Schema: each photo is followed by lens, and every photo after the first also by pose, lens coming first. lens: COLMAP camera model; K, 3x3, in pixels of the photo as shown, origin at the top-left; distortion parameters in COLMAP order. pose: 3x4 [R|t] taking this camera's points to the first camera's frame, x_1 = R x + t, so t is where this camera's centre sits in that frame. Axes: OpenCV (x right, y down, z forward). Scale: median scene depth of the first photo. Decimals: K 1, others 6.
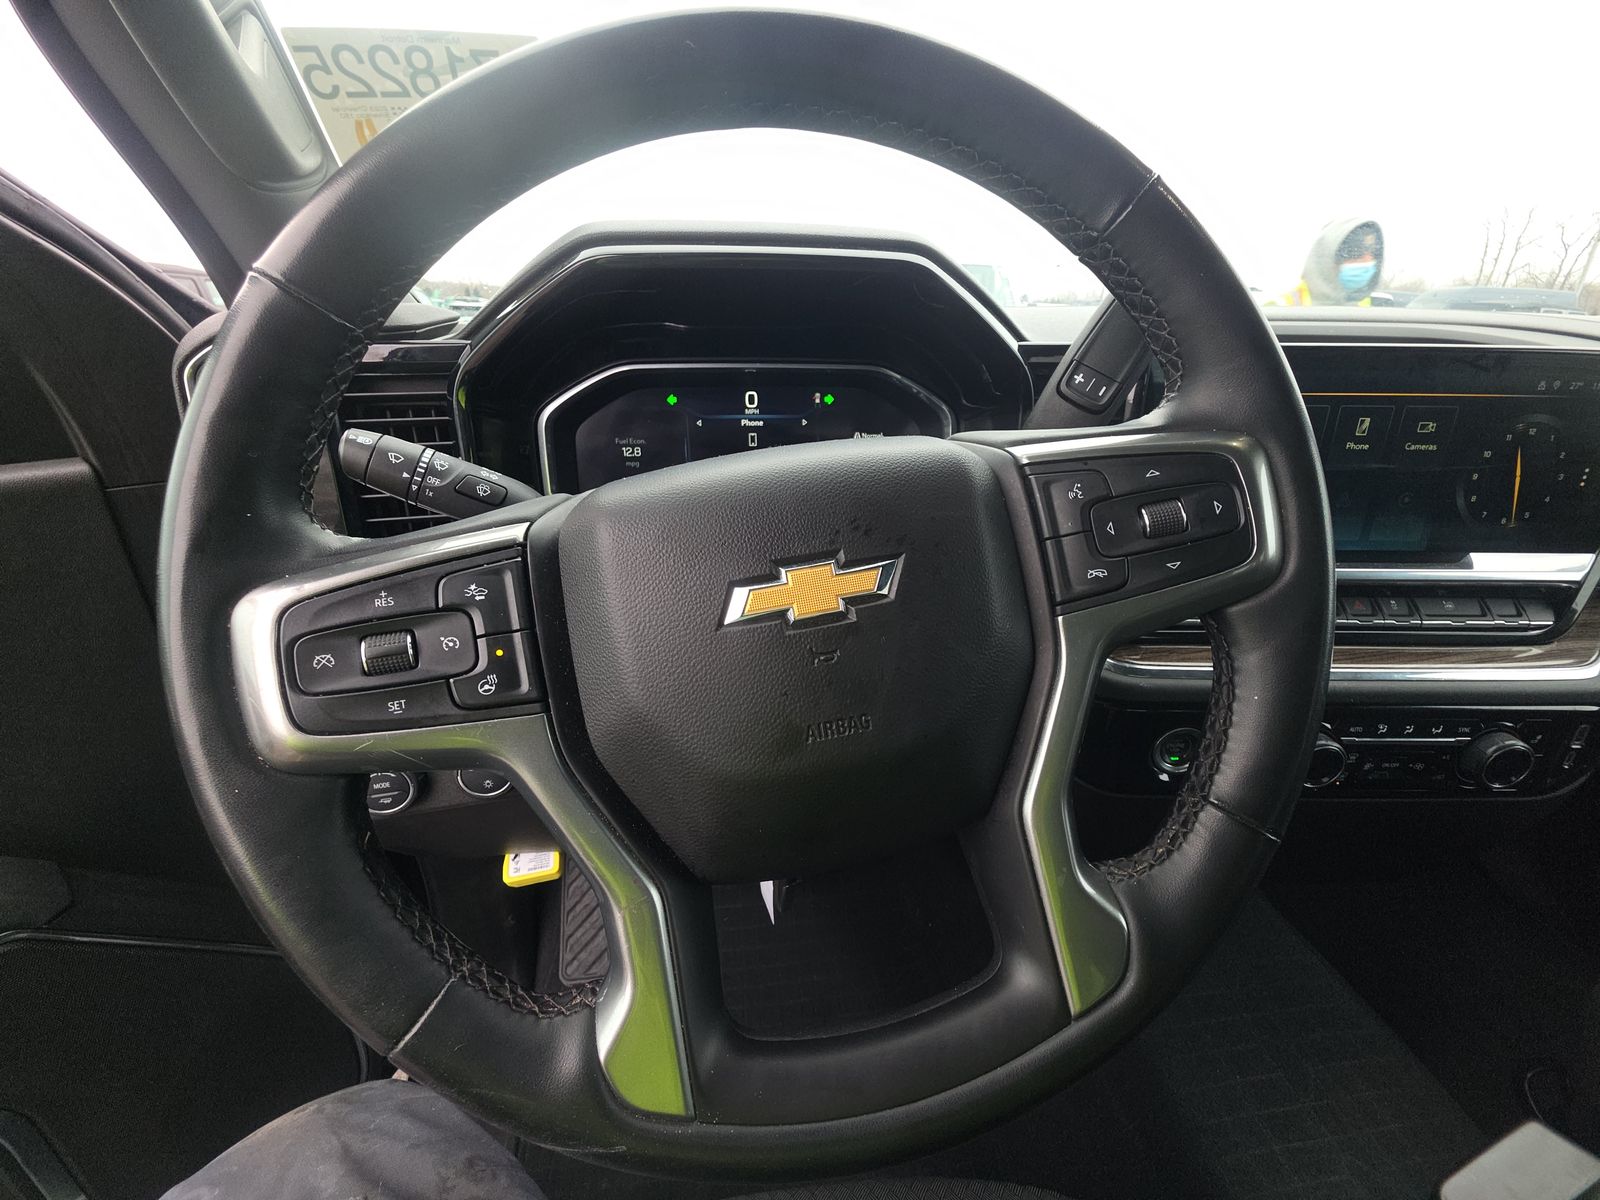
lens RADIAL K [[641.6, 0, 806.7], [0, 641.6, 598.4], [0, 0, 1]] dist [0.009385, -0.008526]
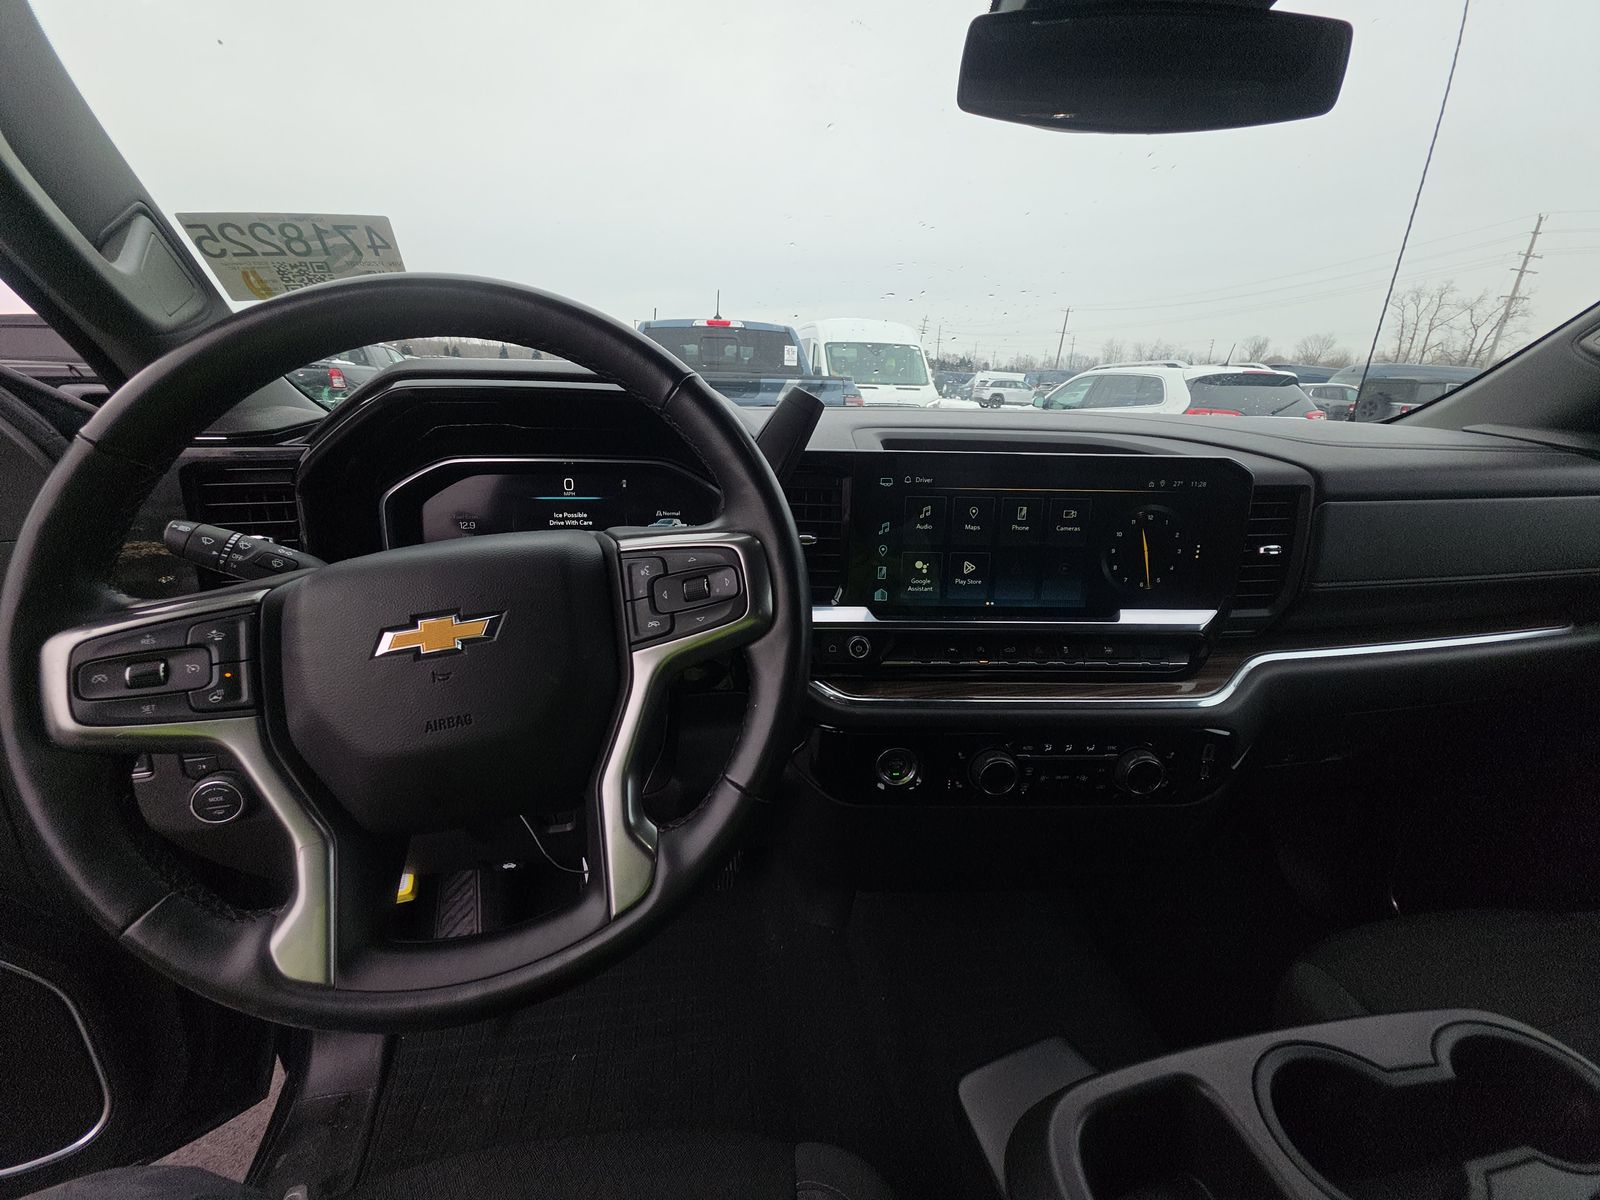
lens RADIAL K [[633.5, 0, 802.8], [0, 633.5, 594.3], [0, 0, 1]] dist [0.010807, -0.008059]
pose [[0.998936, 0.003322, 0.045995, 0.751086], [0.000770, 0.996061, -0.088666, 0.025985], [-0.046109, 0.088607, 0.994999, -0.536490]]
